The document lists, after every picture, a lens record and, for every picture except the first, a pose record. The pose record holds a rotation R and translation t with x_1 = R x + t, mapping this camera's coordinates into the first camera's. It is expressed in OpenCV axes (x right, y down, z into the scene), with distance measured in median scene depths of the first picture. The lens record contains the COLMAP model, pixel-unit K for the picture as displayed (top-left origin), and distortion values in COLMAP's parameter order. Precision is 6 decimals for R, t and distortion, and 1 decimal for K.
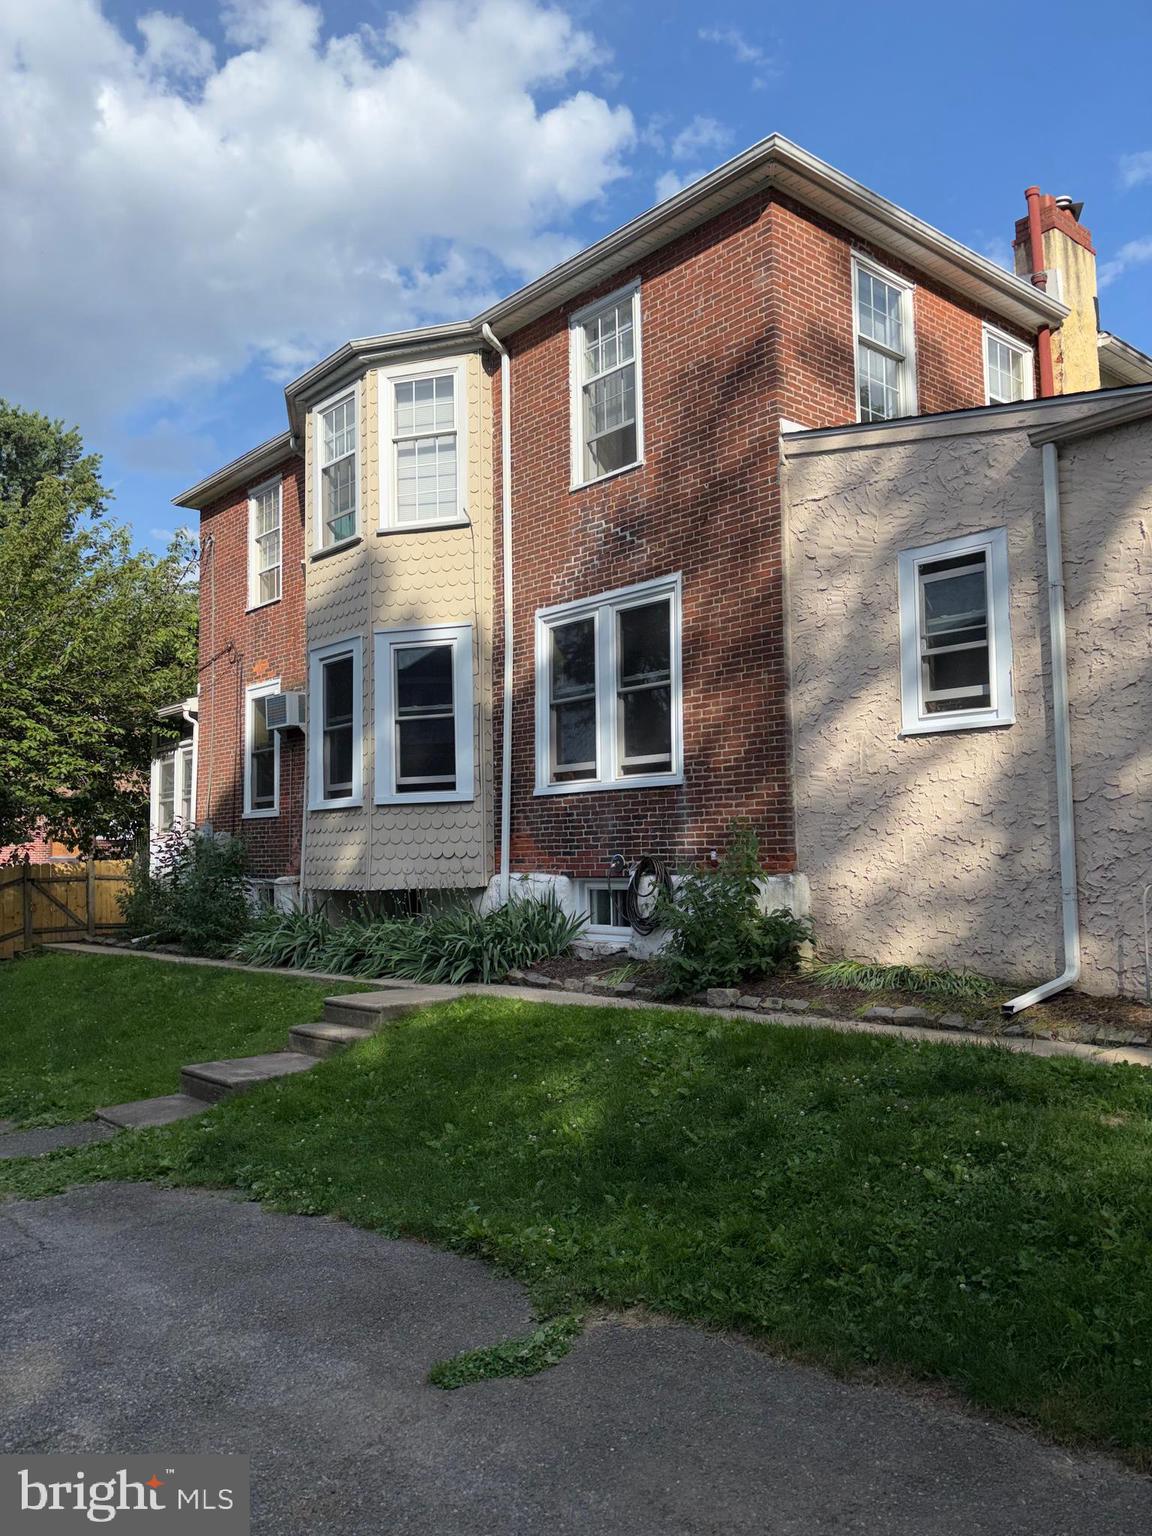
lens RADIAL K [[1155.7, 0, 578.4], [0, 1155.7, 767.8], [0, 0, 1]] dist [0.054132, -0.053136]
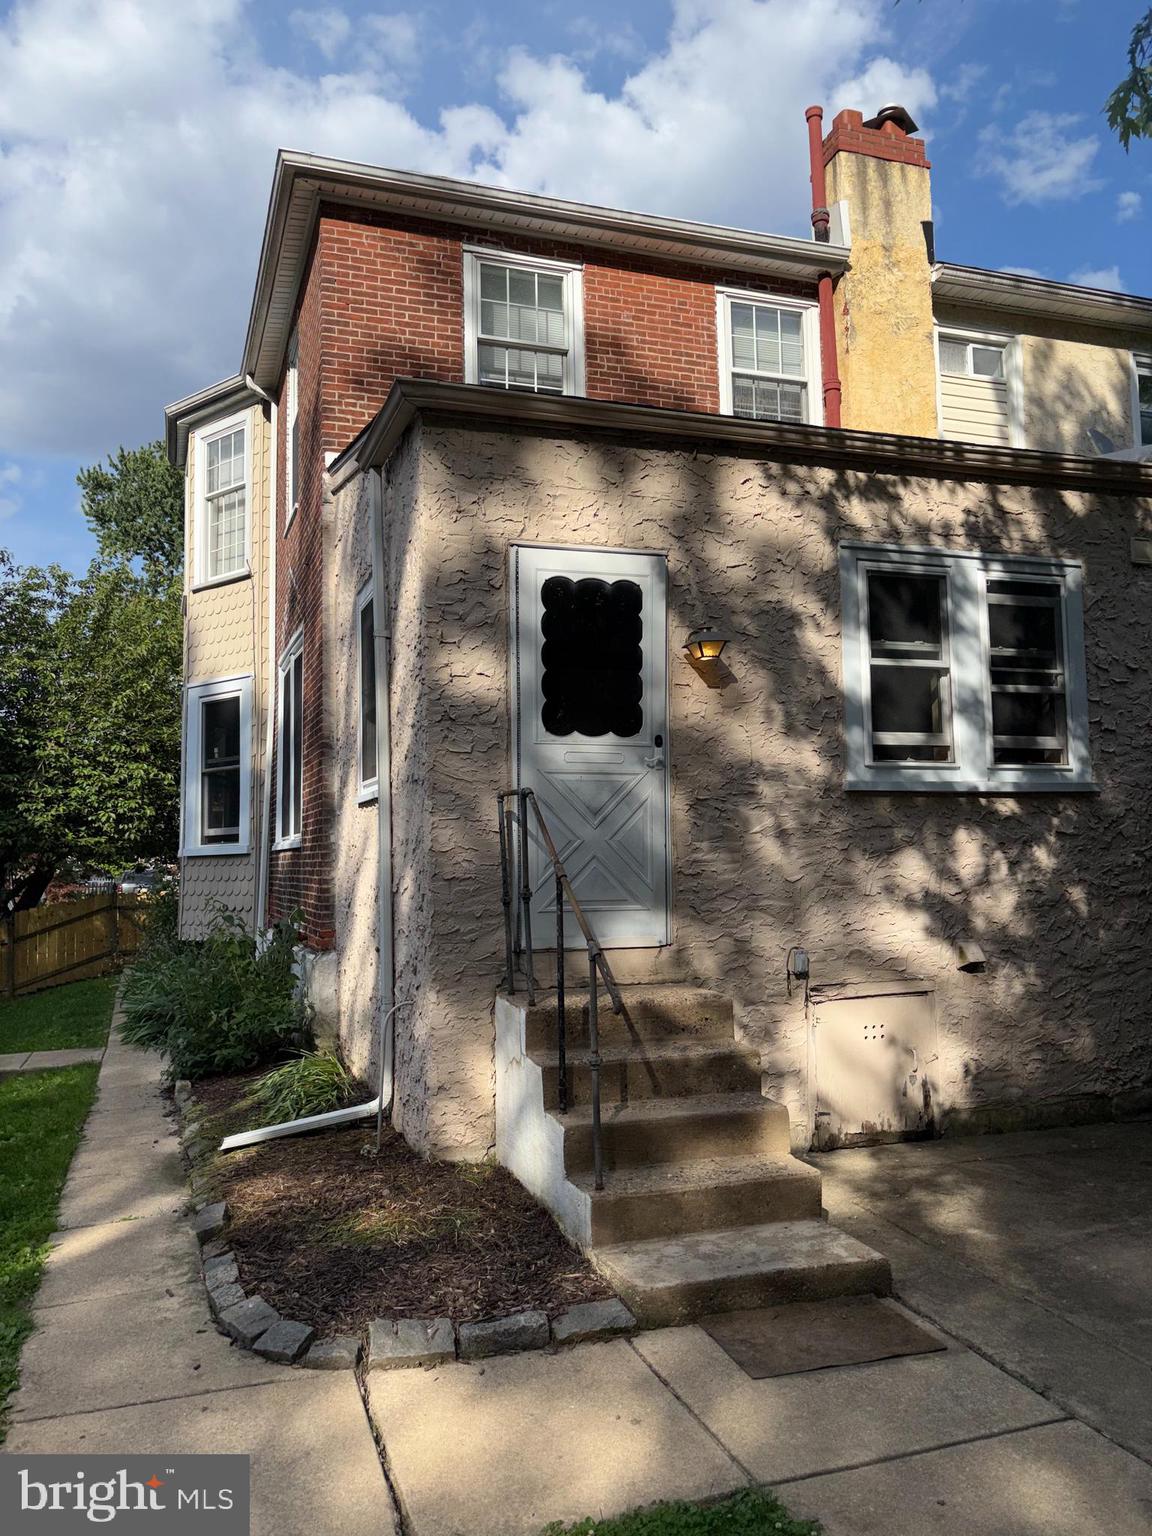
lens RADIAL K [[1155.7, 0, 578.4], [0, 1155.7, 767.8], [0, 0, 1]] dist [0.054132, -0.053136]
pose [[0.928471, -0.029130, -0.370261, 0.531980], [0.030438, 0.999534, -0.002311, -0.033421], [0.370156, -0.009124, 0.928925, 0.168672]]
